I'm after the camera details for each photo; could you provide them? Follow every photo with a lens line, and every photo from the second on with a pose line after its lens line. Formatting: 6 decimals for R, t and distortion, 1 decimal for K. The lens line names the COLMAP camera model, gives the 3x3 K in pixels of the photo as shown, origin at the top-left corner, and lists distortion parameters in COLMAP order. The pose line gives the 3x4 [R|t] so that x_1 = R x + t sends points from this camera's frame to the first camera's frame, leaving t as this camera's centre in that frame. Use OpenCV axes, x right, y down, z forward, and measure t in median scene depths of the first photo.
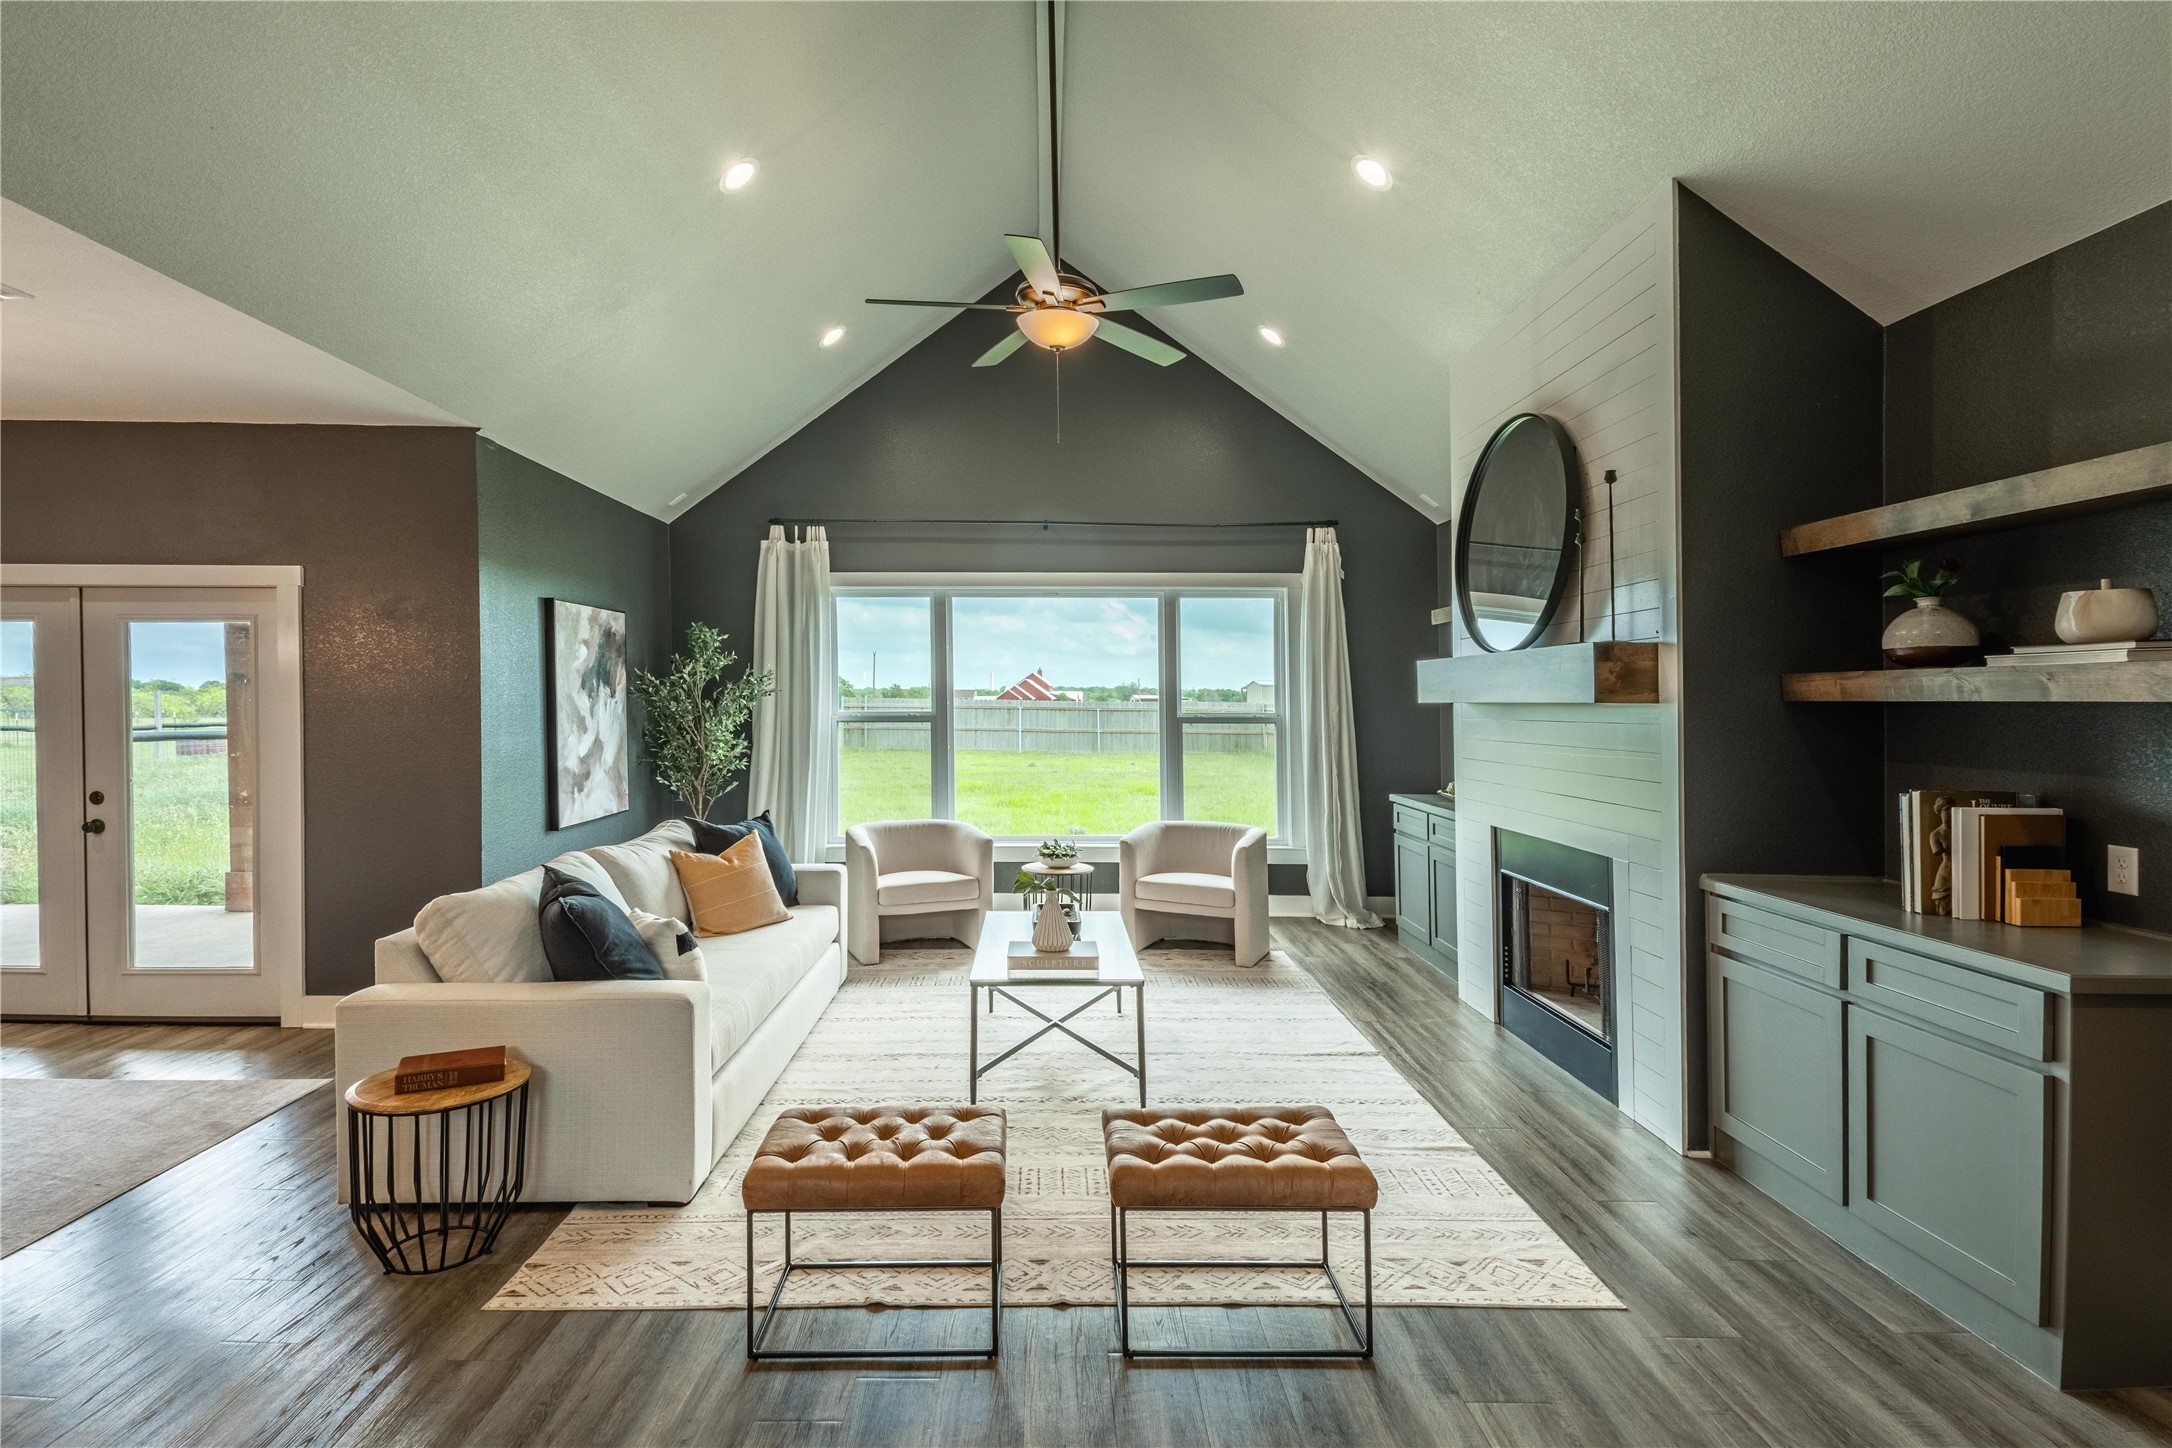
lens RADIAL K [[994.9, 0, 1022.3], [0, 994.9, 708.9], [0, 0, 1]] dist [0.009916, -0.000858]
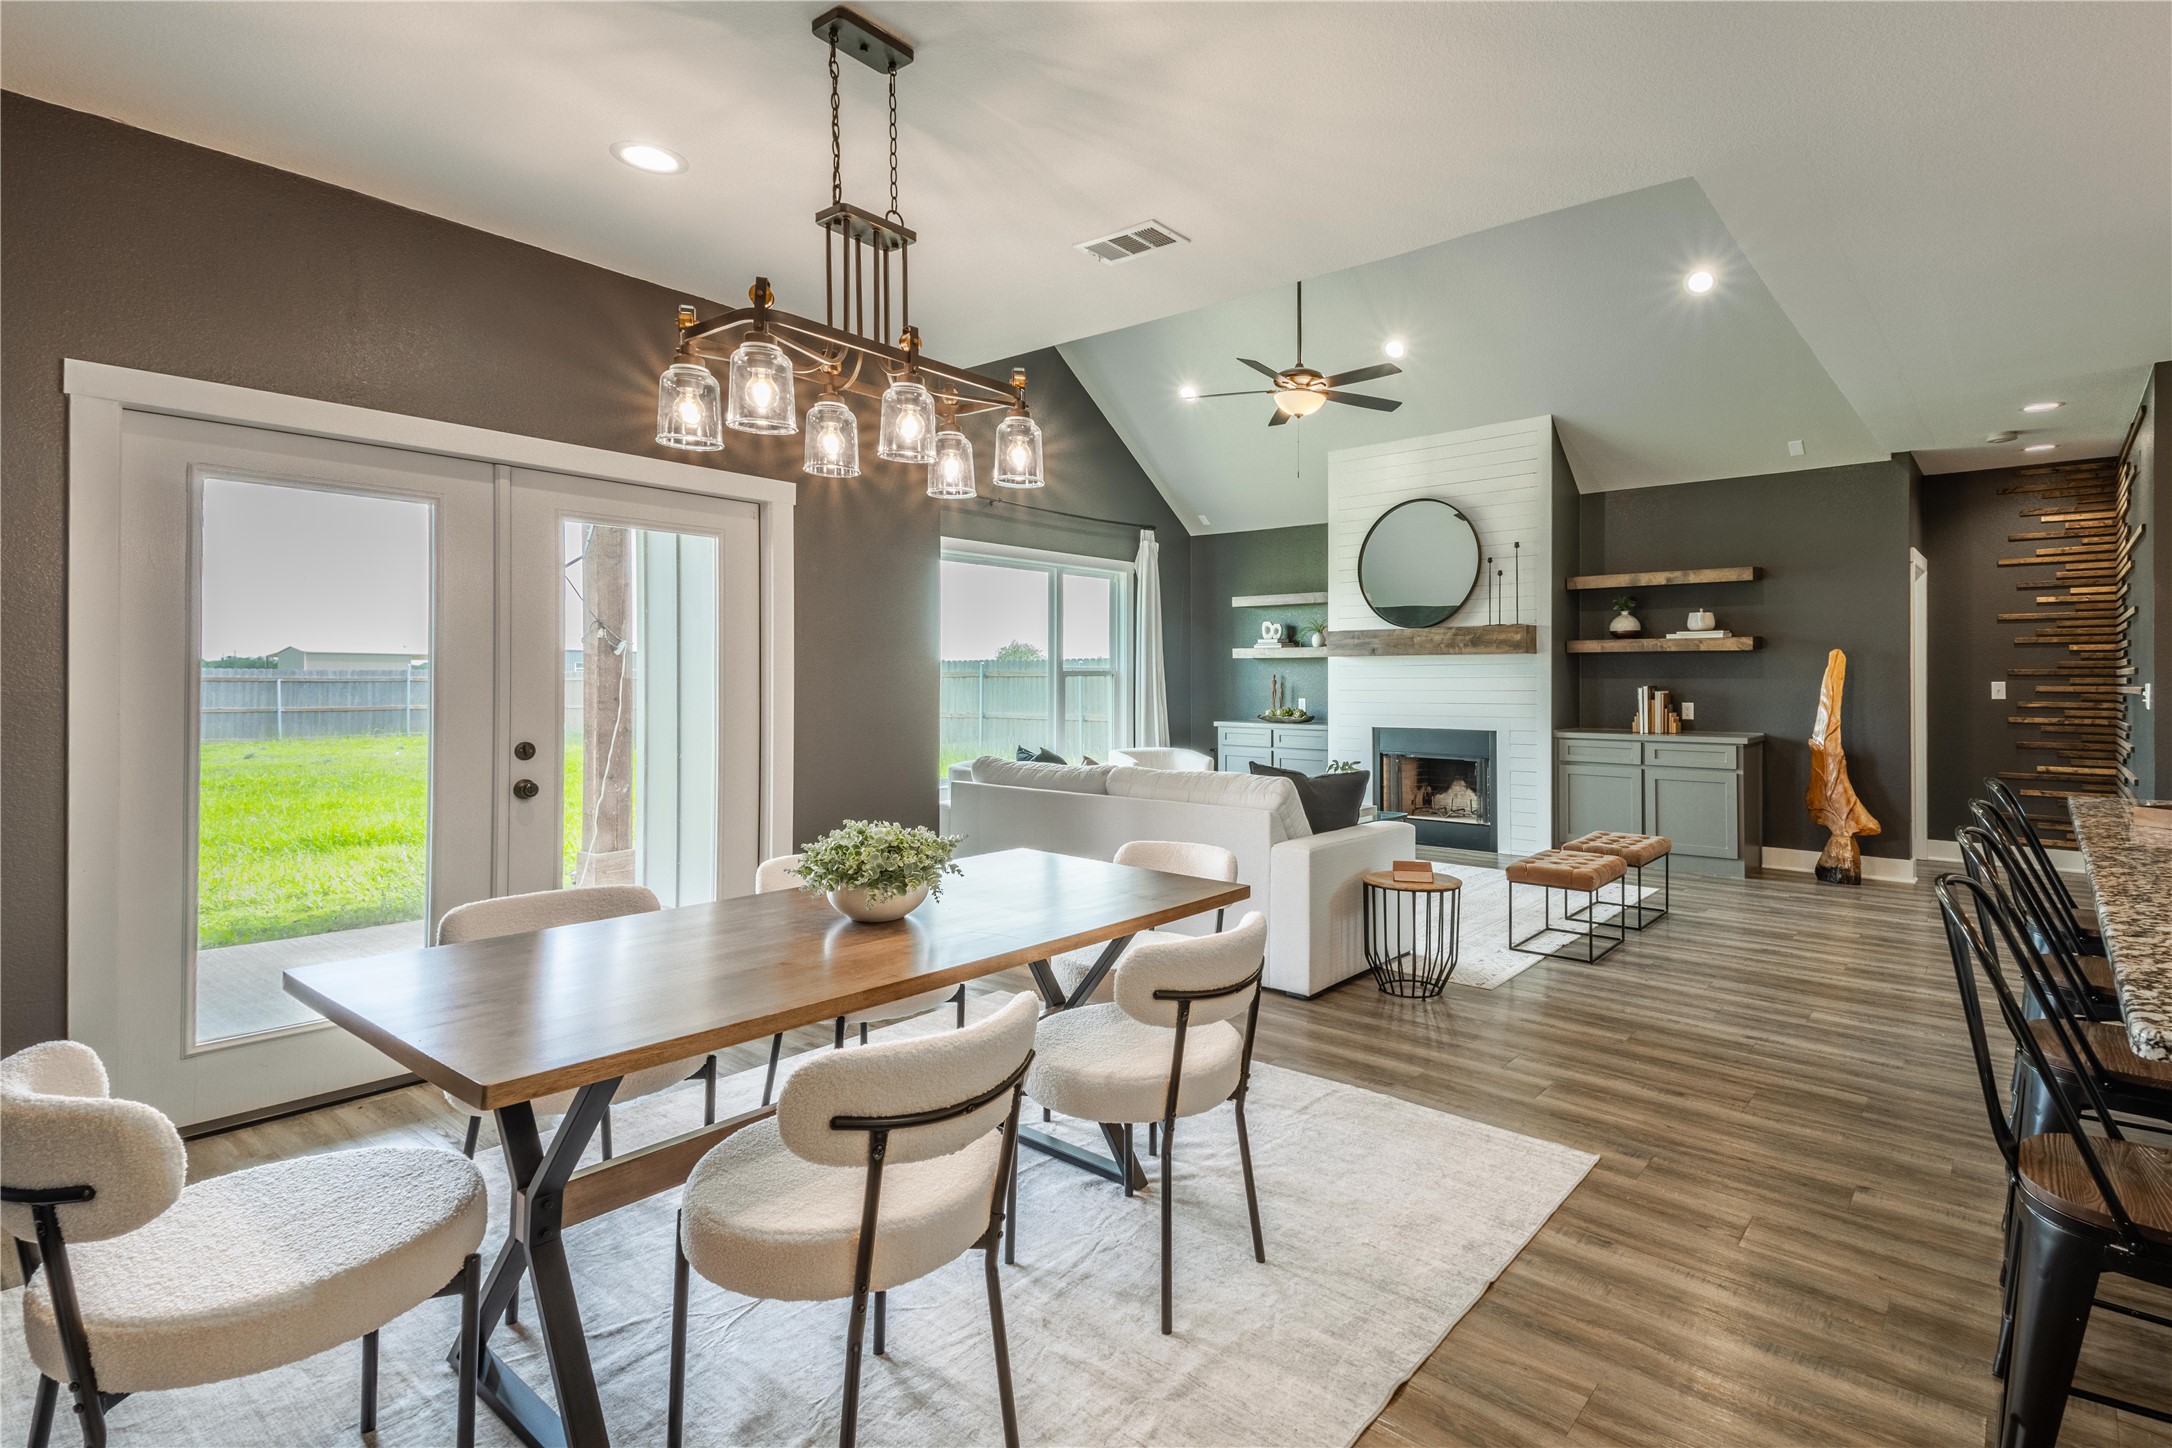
lens RADIAL K [[1078.4, 0, 1160.4], [0, 1078.4, 668.6], [0, 0, 1]] dist [0.006598, -0.006277]
pose [[0.629798, 0.007765, 0.776720, -1.756360], [0.008800, 0.999815, -0.017131, 0.063013], [-0.776709, 0.017624, 0.629613, 0.178272]]
